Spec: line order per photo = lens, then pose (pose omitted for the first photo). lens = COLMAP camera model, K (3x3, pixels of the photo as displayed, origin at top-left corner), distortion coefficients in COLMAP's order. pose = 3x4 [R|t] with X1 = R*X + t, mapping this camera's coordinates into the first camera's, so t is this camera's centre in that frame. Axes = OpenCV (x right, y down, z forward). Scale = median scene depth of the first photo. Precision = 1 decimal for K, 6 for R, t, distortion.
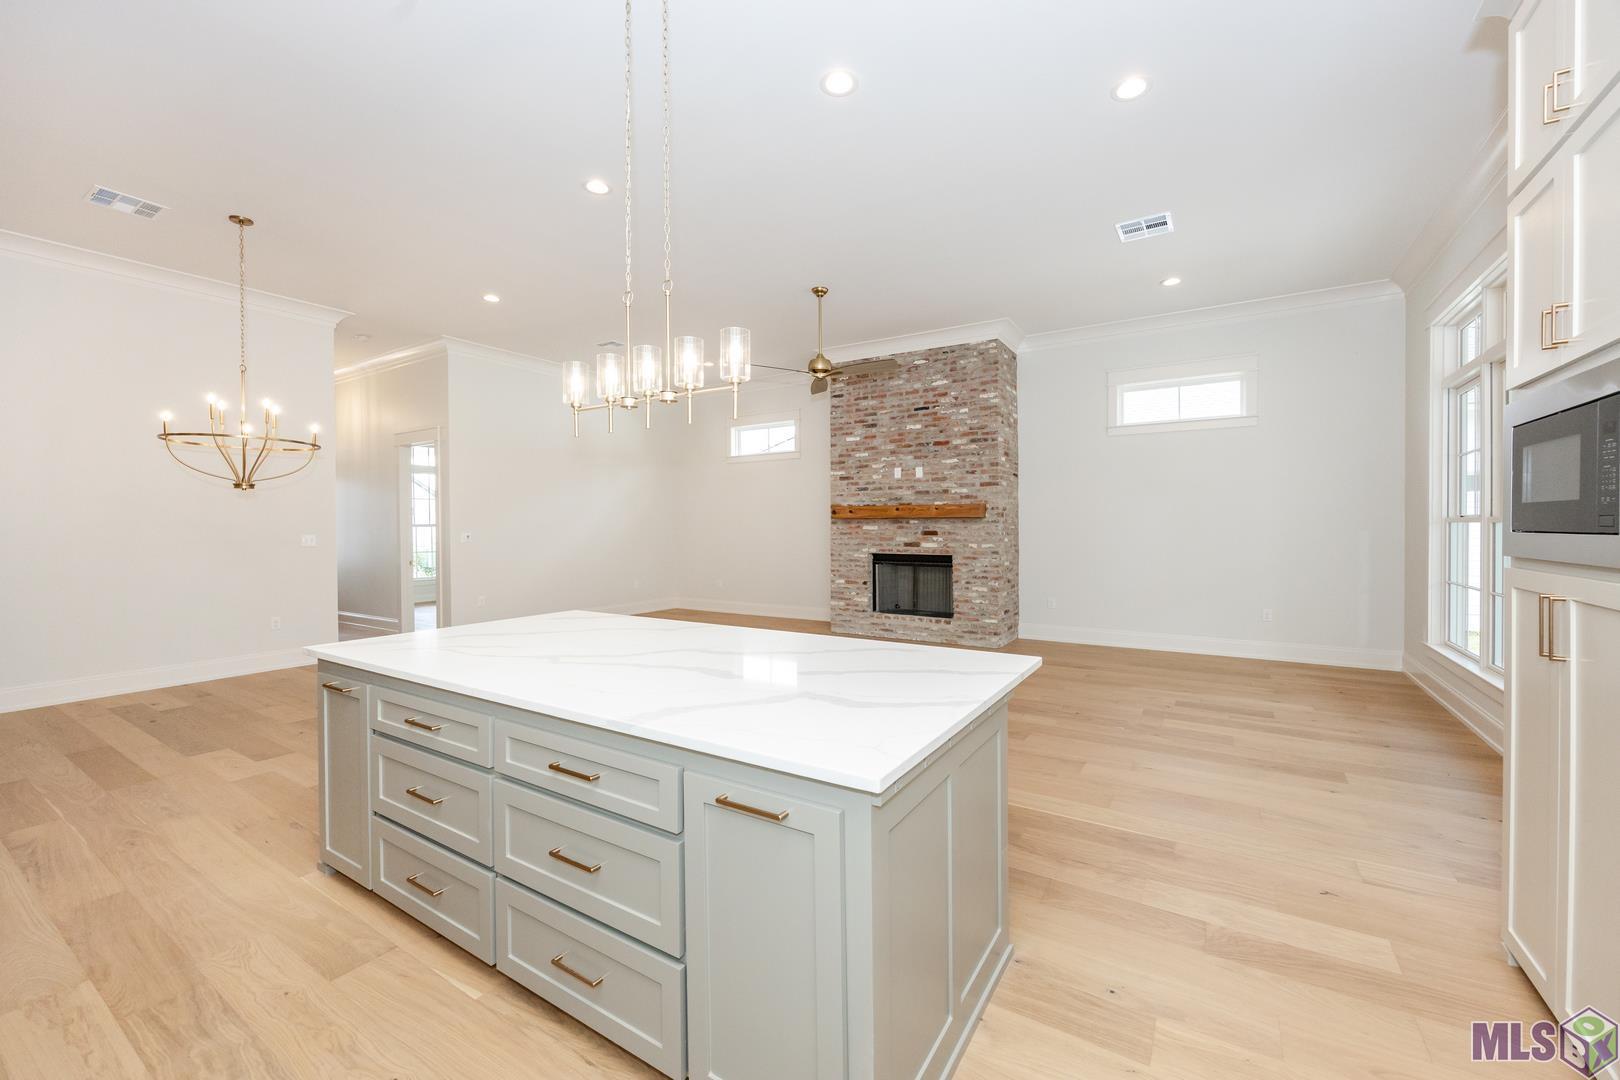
lens RADIAL K [[621.2, 0, 838.5], [0, 621.2, 542.9], [0, 0, 1]] dist [0.000253, 0.000073]
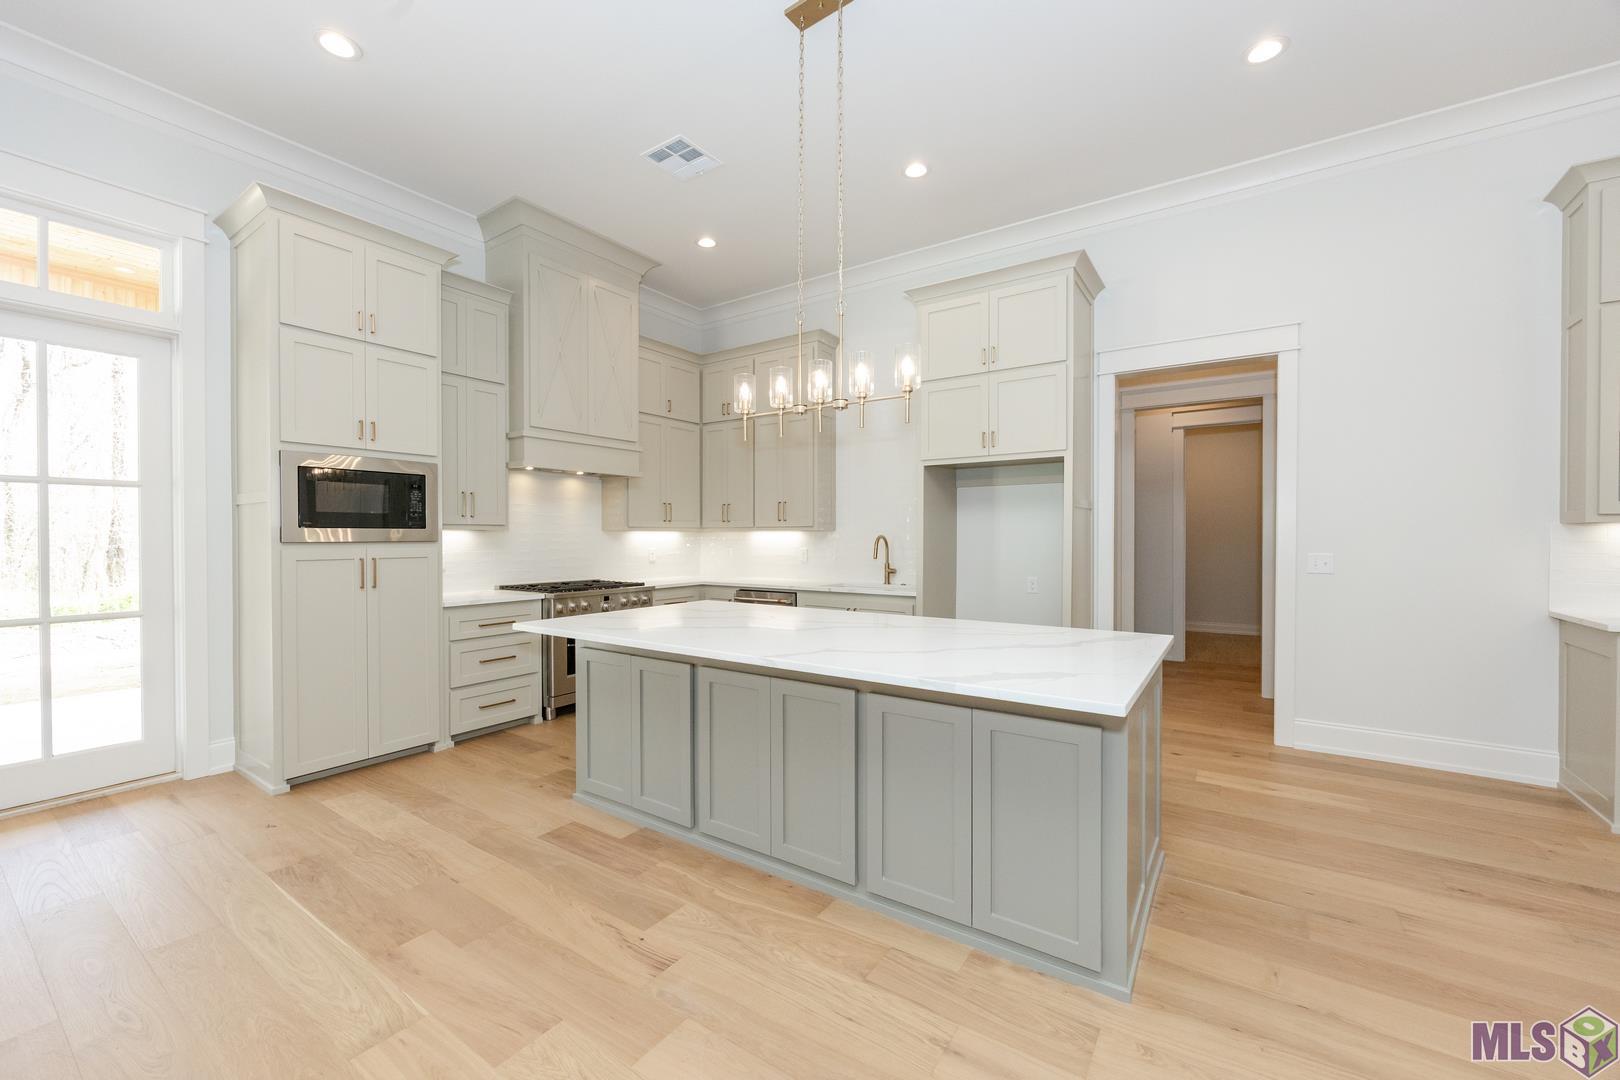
lens RADIAL K [[621.2, 0, 838.5], [0, 621.2, 542.9], [0, 0, 1]] dist [0.000253, 0.000073]
pose [[-0.999415, 0.002546, 0.034095, -0.302327], [0.003934, 0.999164, 0.040692, -0.025472], [-0.033963, 0.040803, -0.998590, 1.785517]]
